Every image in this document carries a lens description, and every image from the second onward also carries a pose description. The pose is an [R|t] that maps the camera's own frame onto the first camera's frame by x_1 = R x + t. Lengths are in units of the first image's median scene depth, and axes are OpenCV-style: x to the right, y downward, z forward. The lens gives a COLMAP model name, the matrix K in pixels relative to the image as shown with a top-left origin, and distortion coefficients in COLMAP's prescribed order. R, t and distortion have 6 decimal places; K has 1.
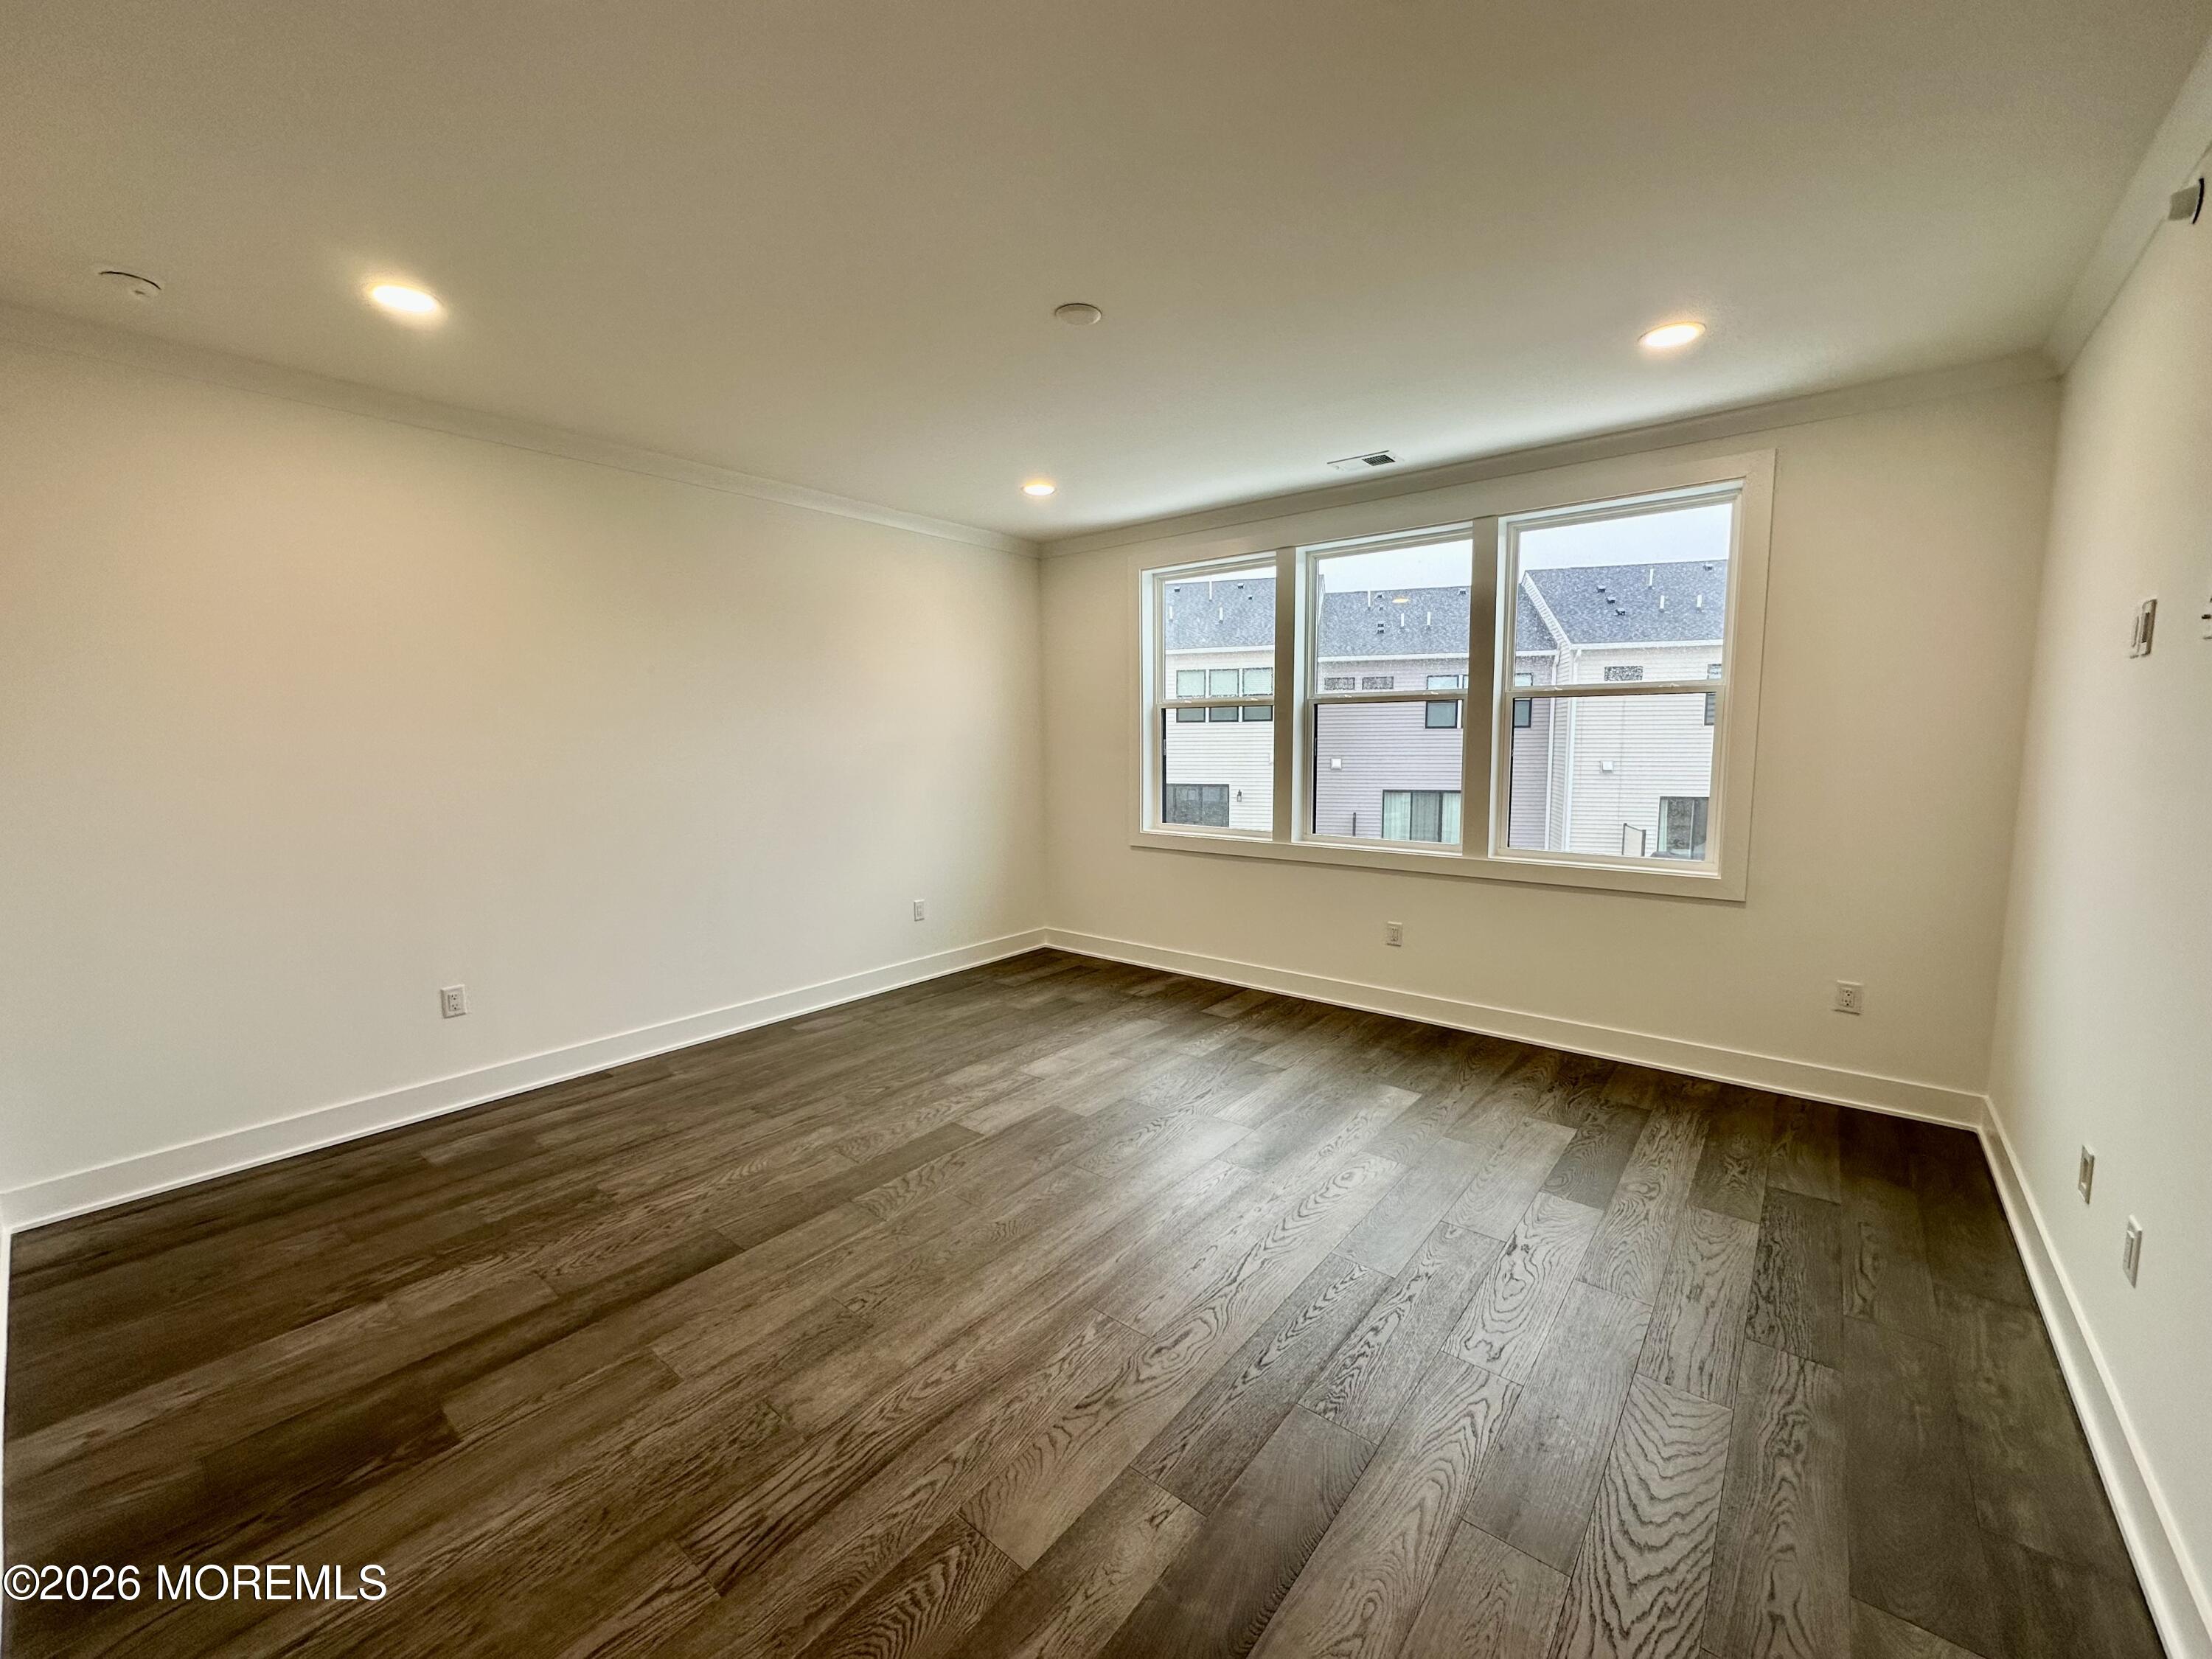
lens RADIAL K [[887.9, 0, 1118.1], [0, 887.9, 832.8], [0, 0, 1]] dist [-0.000296, -0.000040]
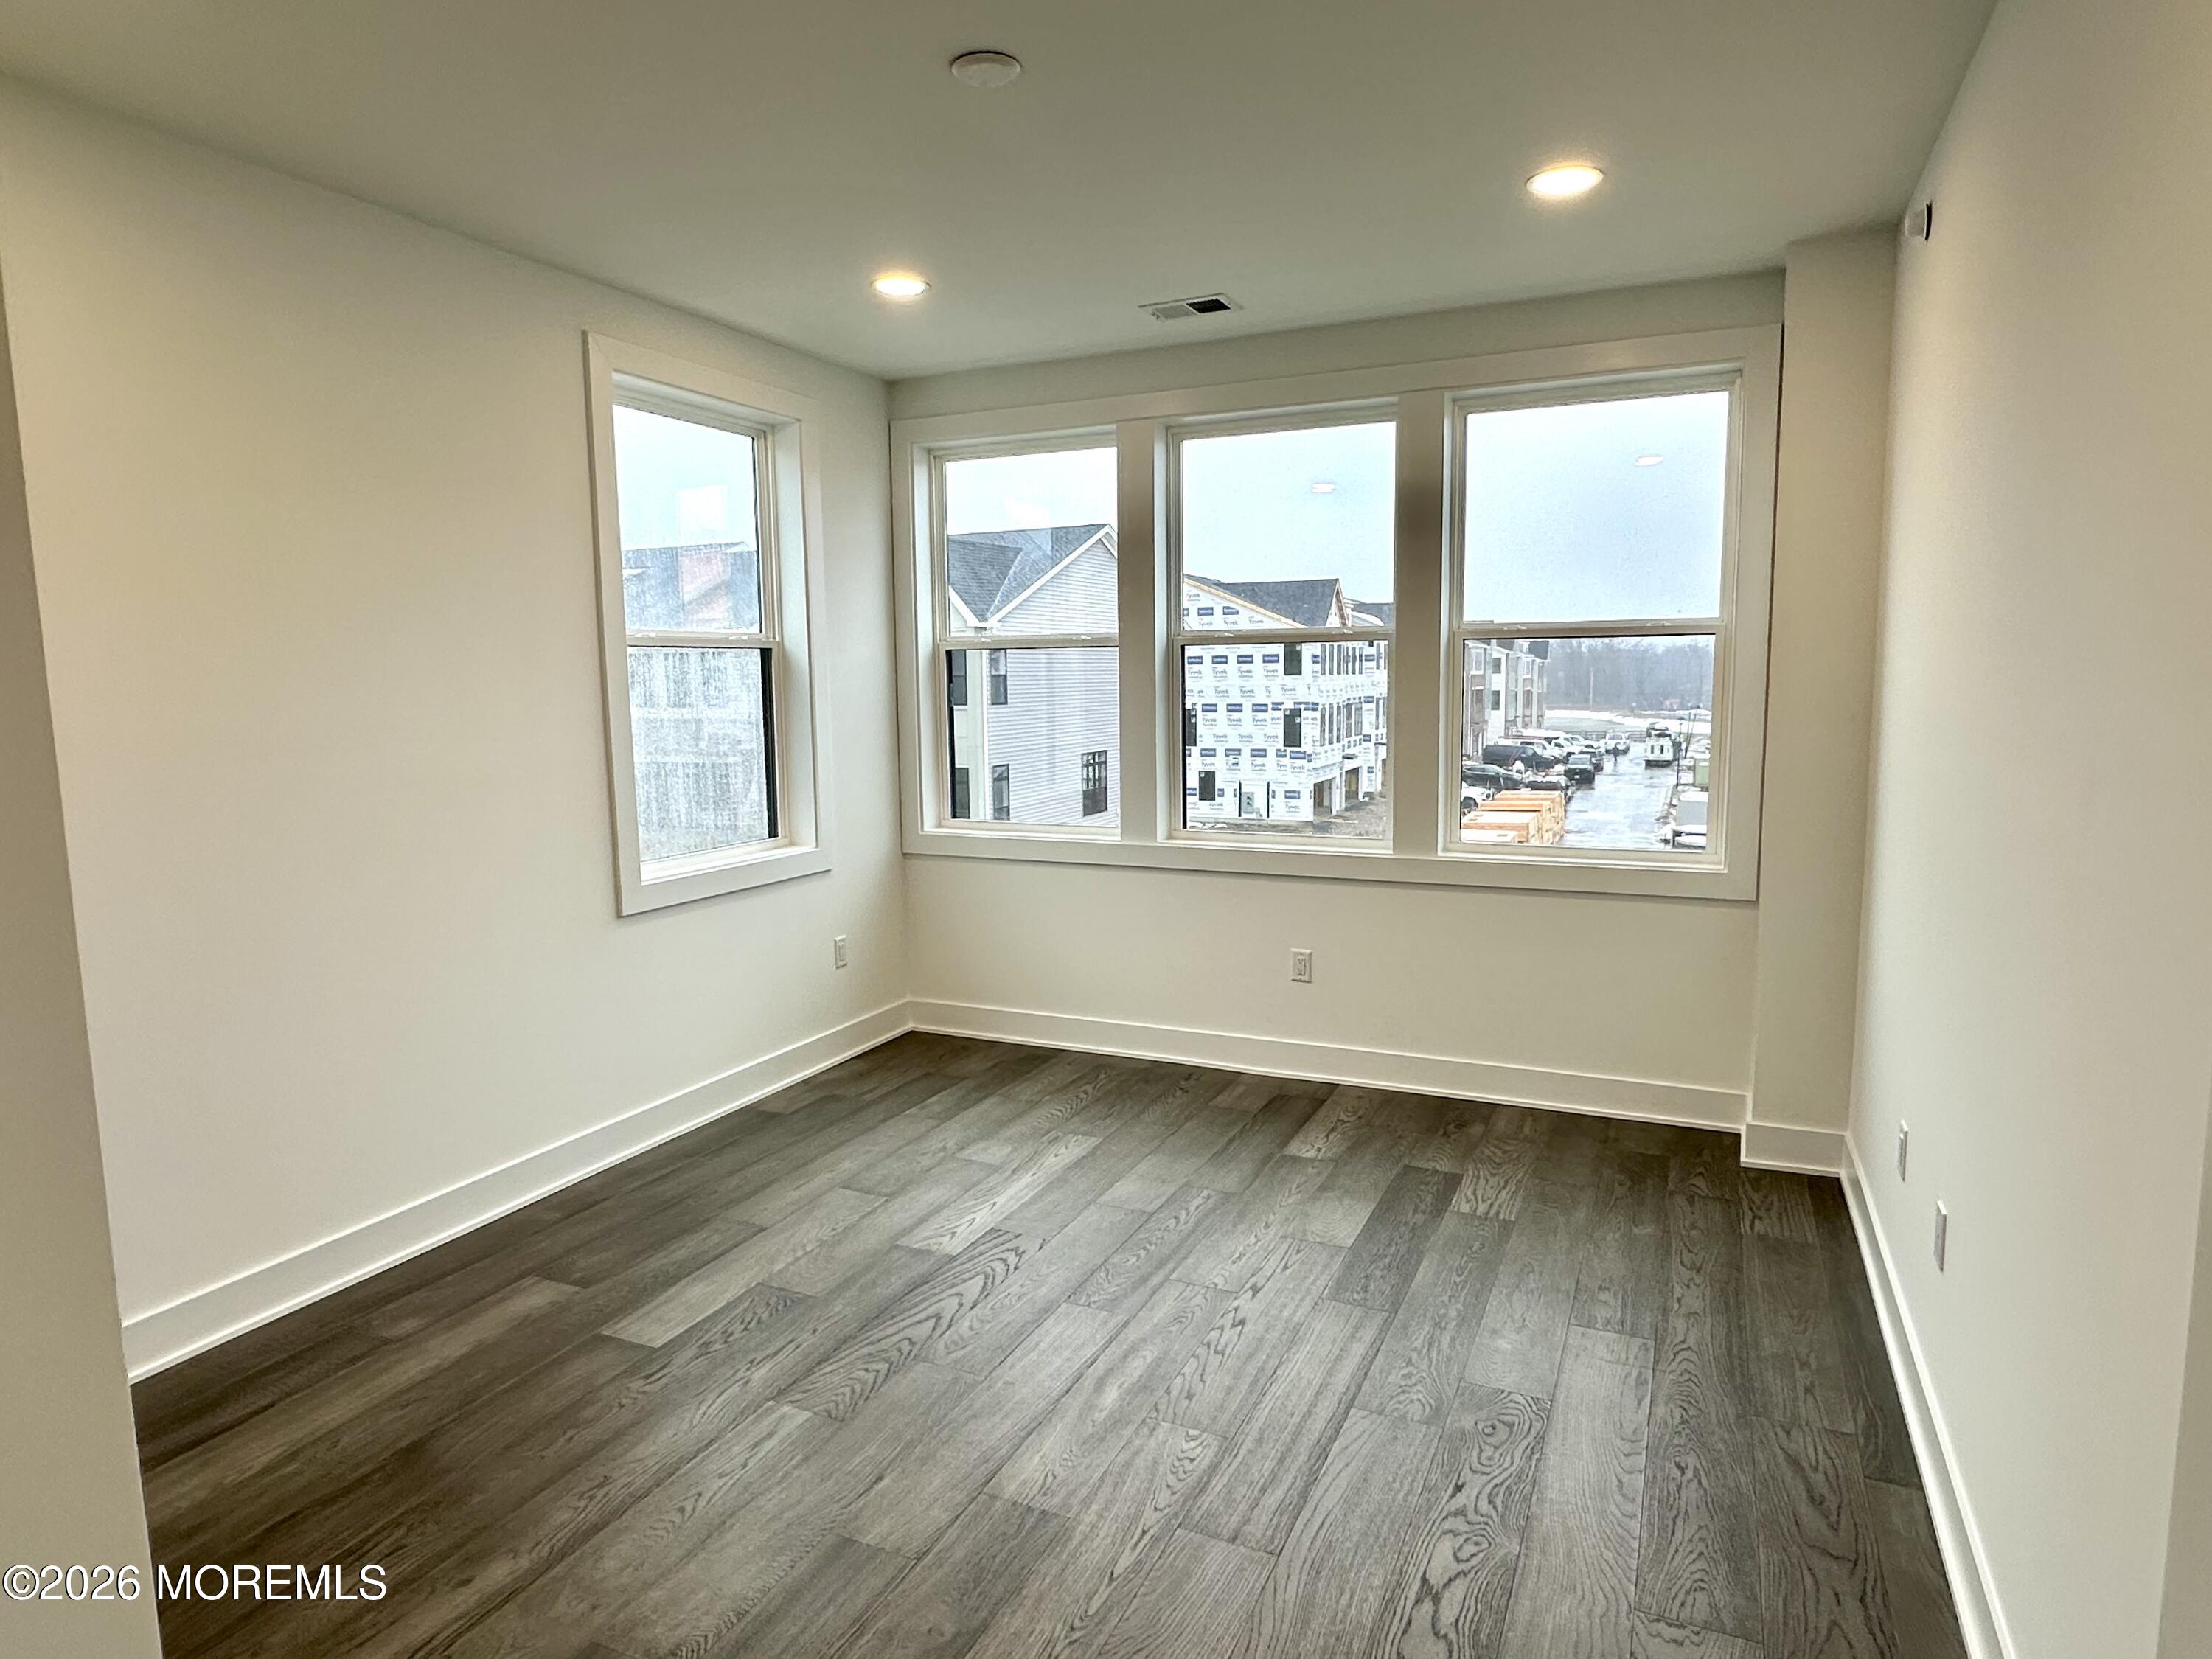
lens RADIAL K [[1228.4, 0, 1091.0], [0, 1228.4, 825.5], [0, 0, 1]] dist [-0.004863, 0.008511]
pose [[0.963327, -0.030023, 0.266644, -0.117426], [0.029995, 0.999541, 0.004176, -0.008633], [-0.266647, 0.003975, 0.963786, 0.090230]]
